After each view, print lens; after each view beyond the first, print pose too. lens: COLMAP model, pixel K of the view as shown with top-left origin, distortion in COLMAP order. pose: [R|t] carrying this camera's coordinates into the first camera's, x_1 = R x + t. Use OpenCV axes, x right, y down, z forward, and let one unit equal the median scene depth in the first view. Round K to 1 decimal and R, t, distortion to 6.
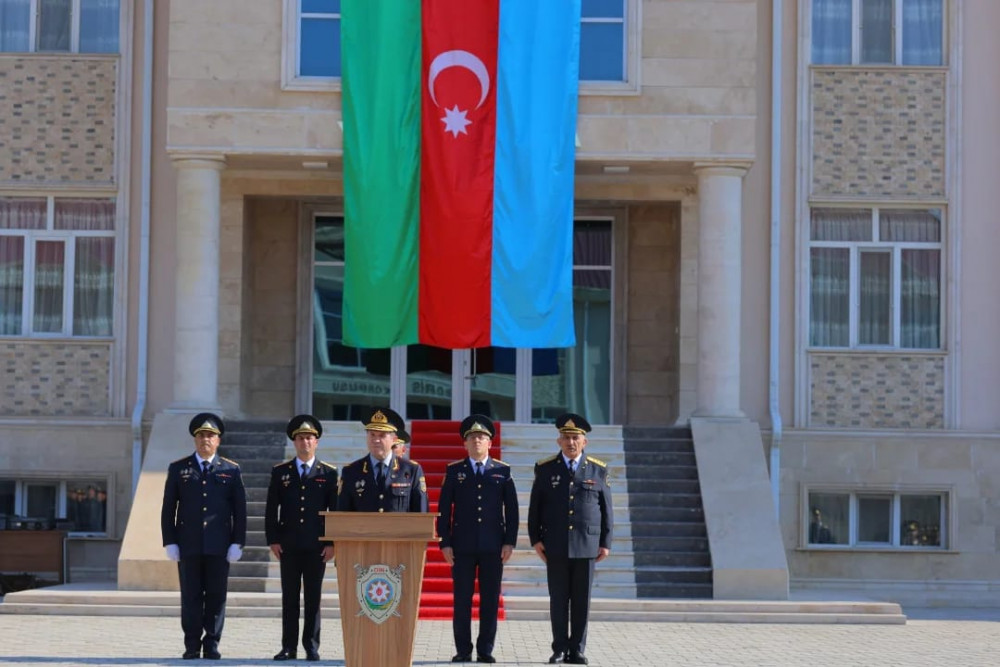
lens RADIAL K [[4452.5, 0, 498.7], [0, 4452.5, 326.0], [0, 0, 1]] dist [0.496076, 0.000000]
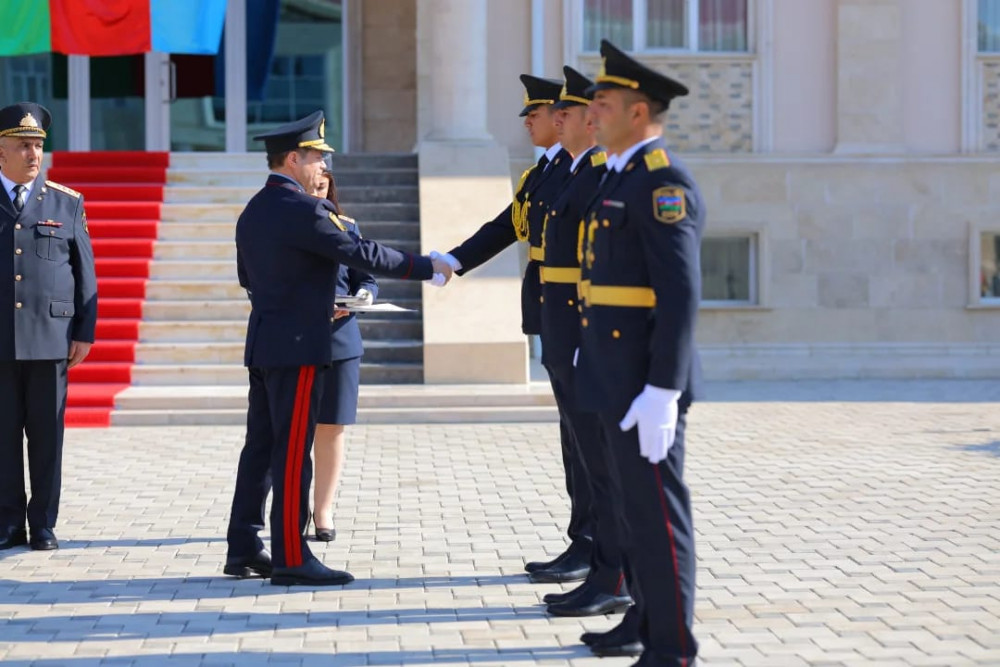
lens RADIAL K [[4452.5, 0, 500.7], [0, 4452.5, 328.0], [0, 0, 1]] dist [0.496076, 0.000000]
pose [[0.999303, -0.015432, 0.033981, 0.027632], [0.013474, 0.998276, 0.057125, 0.008155], [-0.034804, -0.056628, 0.997789, 0.212303]]
